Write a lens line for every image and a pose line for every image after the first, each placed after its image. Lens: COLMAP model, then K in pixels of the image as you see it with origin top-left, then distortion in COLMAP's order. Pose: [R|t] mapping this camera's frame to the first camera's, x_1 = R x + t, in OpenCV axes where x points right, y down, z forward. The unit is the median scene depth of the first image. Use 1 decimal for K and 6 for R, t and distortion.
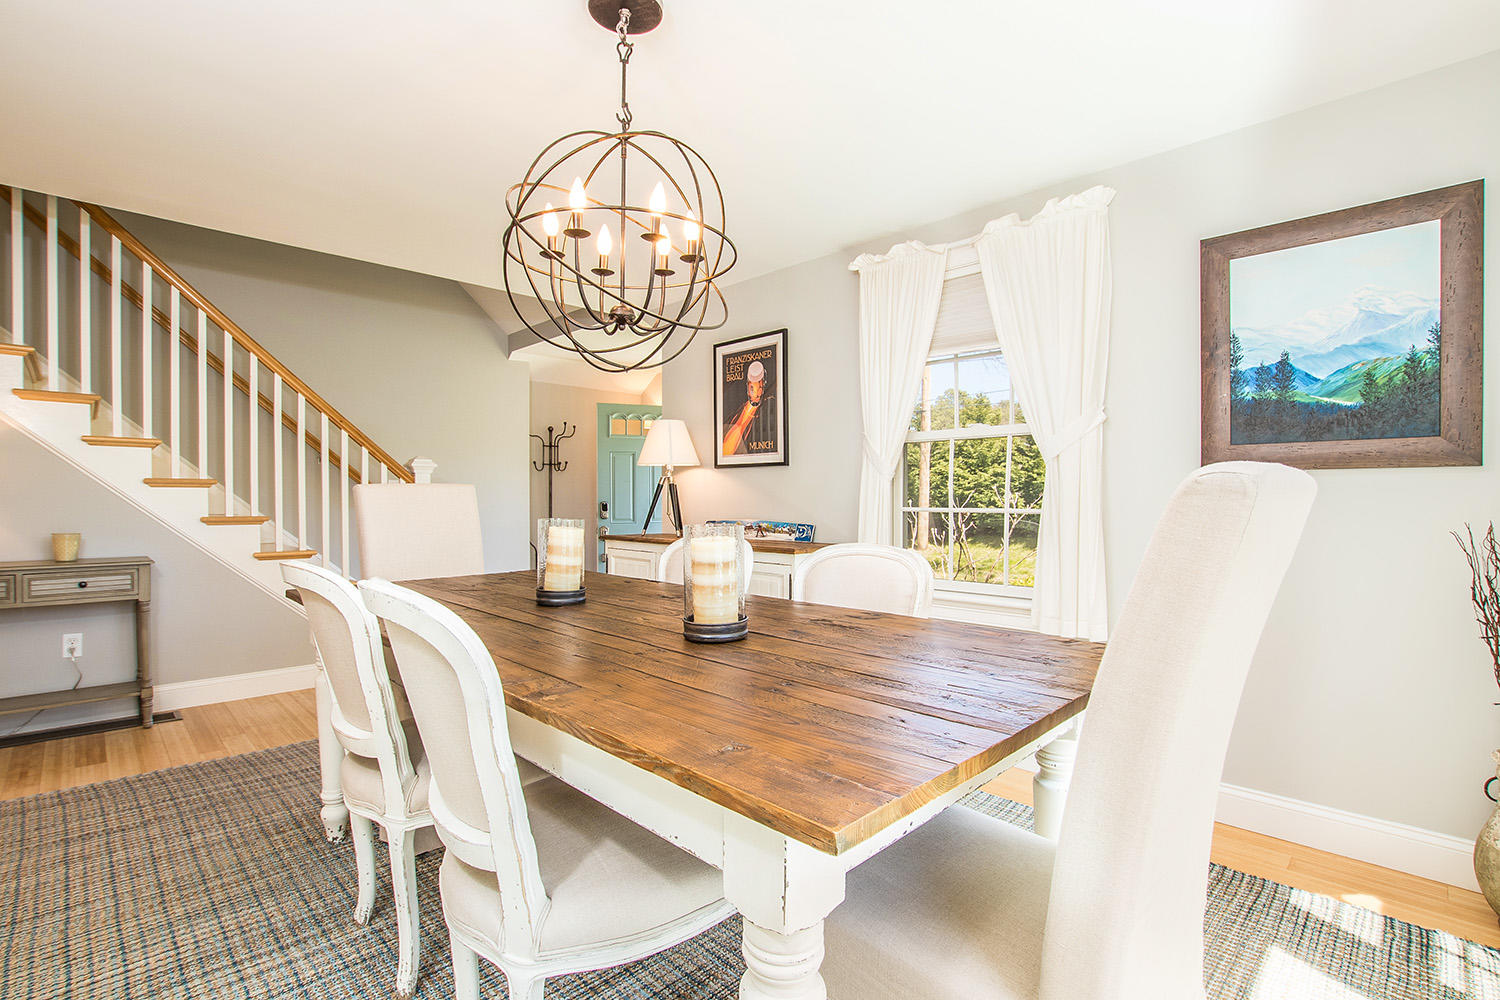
lens RADIAL K [[700.0, 0, 749.3], [0, 700.0, 501.9], [0, 0, 1]] dist [-0.032782, 0.005748]
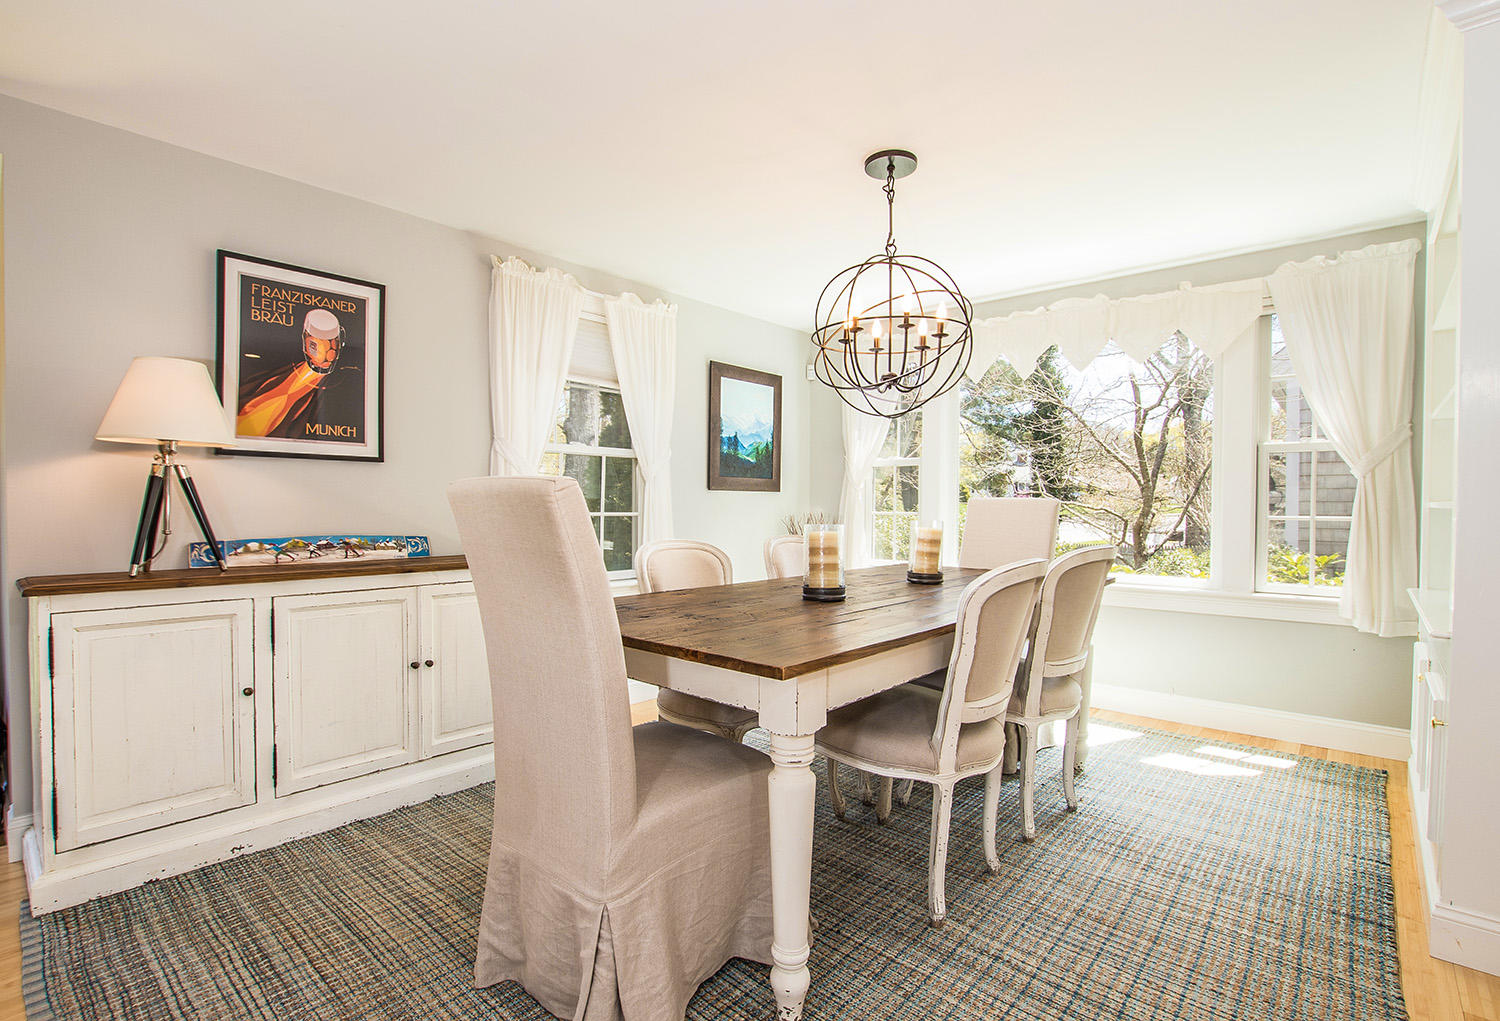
lens RADIAL K [[719.0, 0, 749.1], [0, 719.0, 510.8], [0, 0, 1]] dist [-0.033154, 0.003477]
pose [[-0.077709, -0.010730, 0.996918, -0.768452], [0.002268, 0.999938, 0.010939, -0.005741], [-0.996973, 0.003111, -0.077680, 0.655330]]
